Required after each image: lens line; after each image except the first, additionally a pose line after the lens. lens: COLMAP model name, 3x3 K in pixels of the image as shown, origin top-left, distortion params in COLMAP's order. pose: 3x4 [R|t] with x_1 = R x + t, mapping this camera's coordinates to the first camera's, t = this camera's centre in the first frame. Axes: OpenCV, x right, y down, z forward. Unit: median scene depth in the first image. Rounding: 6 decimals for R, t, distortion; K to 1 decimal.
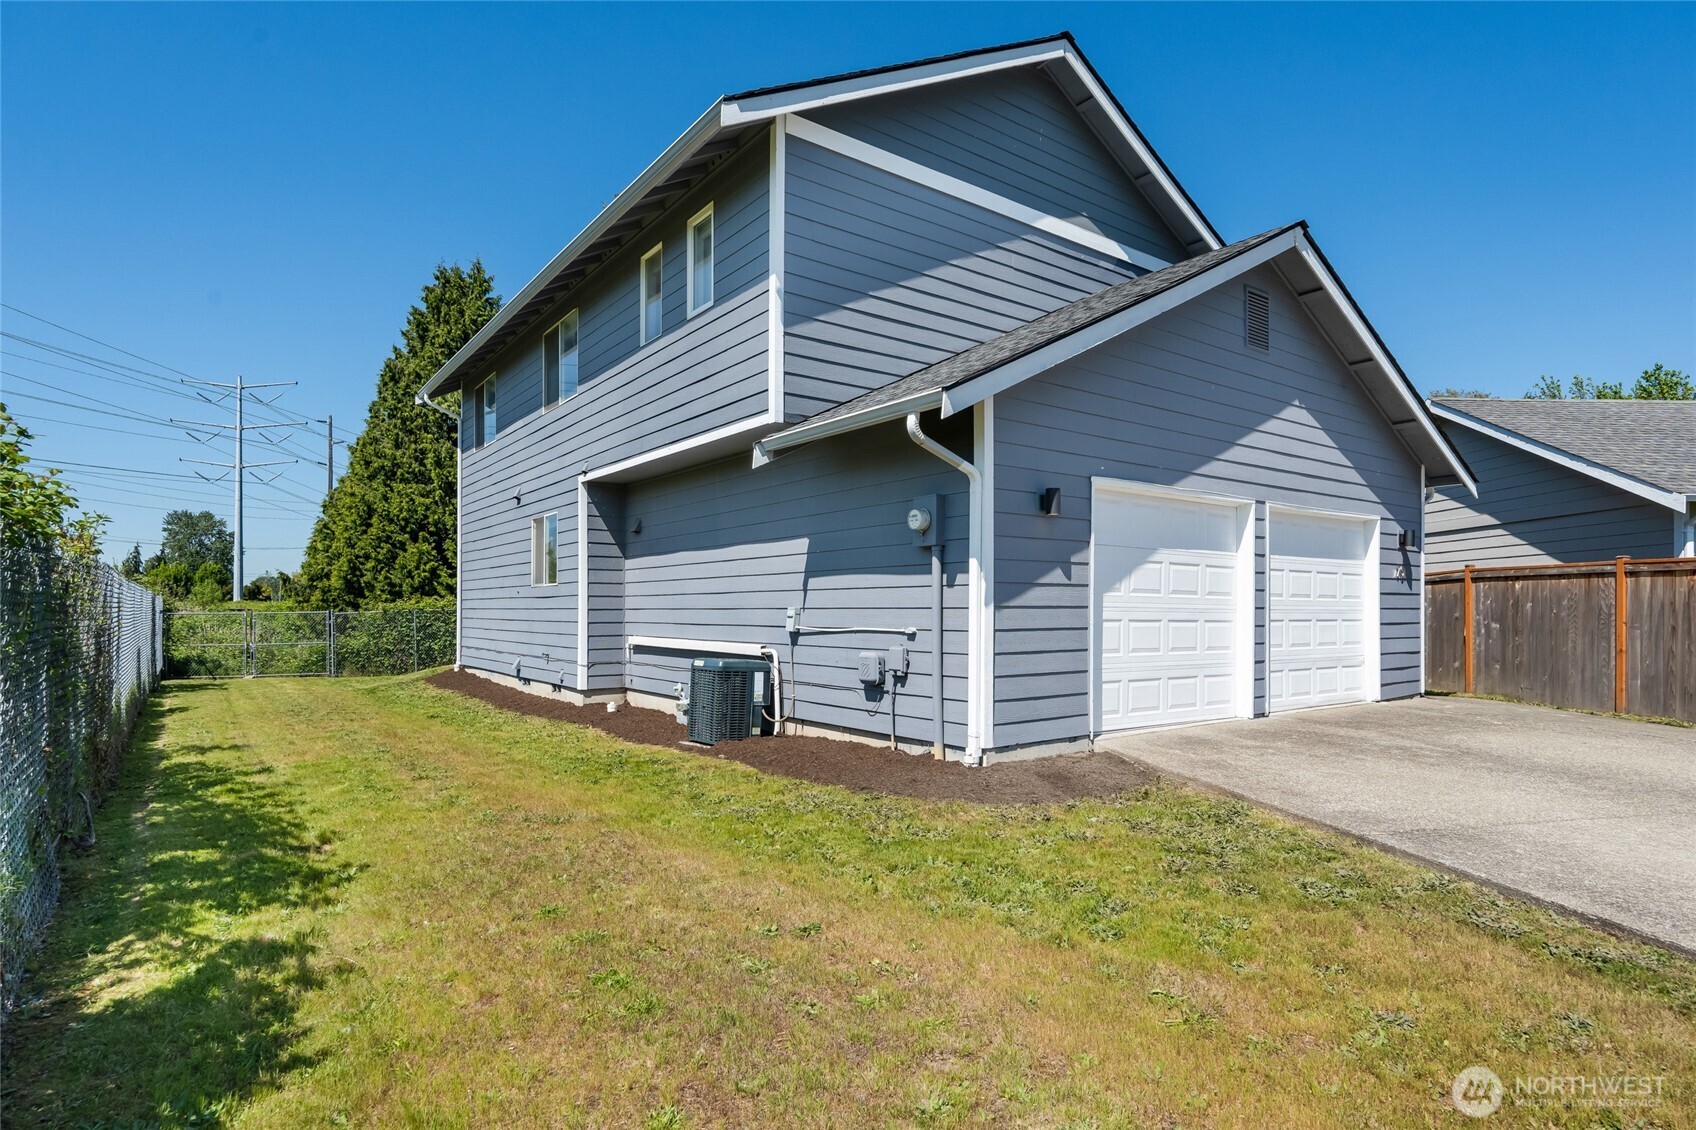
lens RADIAL K [[898.1, 0, 854.3], [0, 898.1, 605.5], [0, 0, 1]] dist [-0.005801, -0.000356]
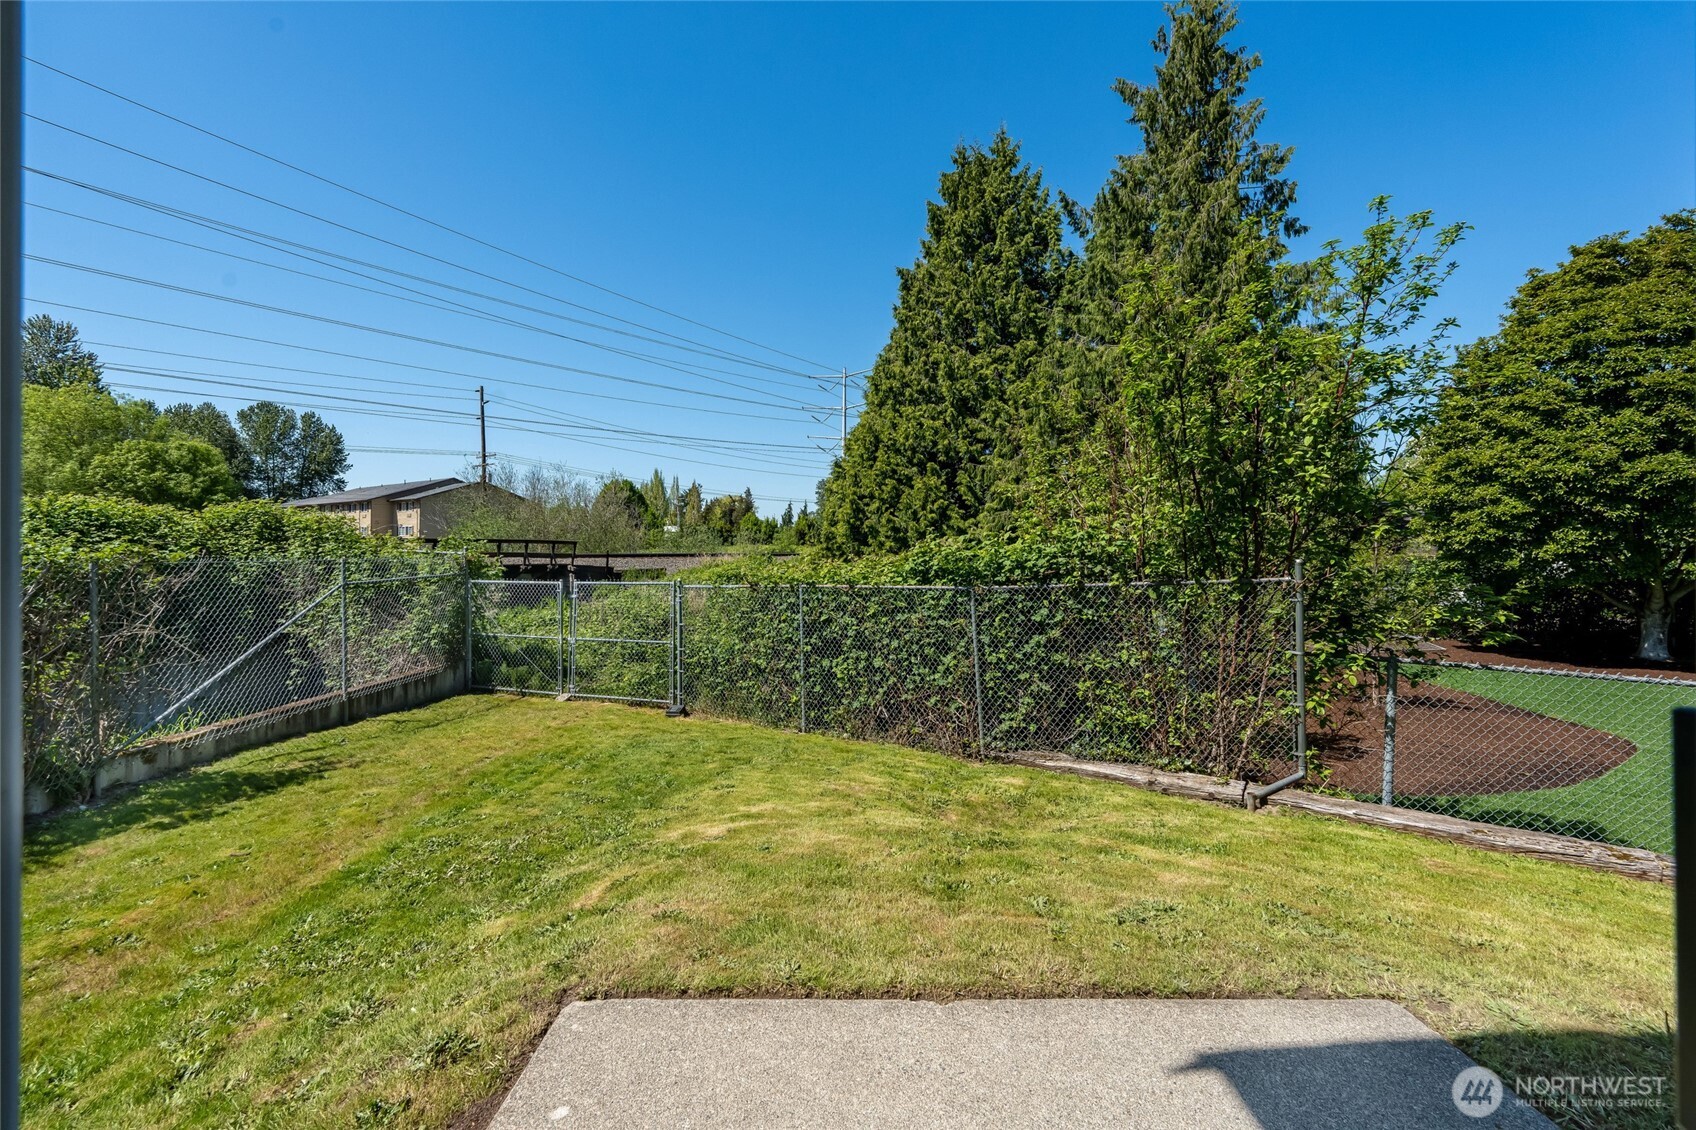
lens RADIAL K [[744.8, 0, 848.7], [0, 744.8, 554.0], [0, 0, 1]] dist [-0.000177, 0.000184]
pose [[0.805405, 0.004597, -0.592707, -0.147927], [0.002726, 0.999931, 0.011460, -0.008626], [0.592718, -0.010845, 0.805337, 0.422547]]
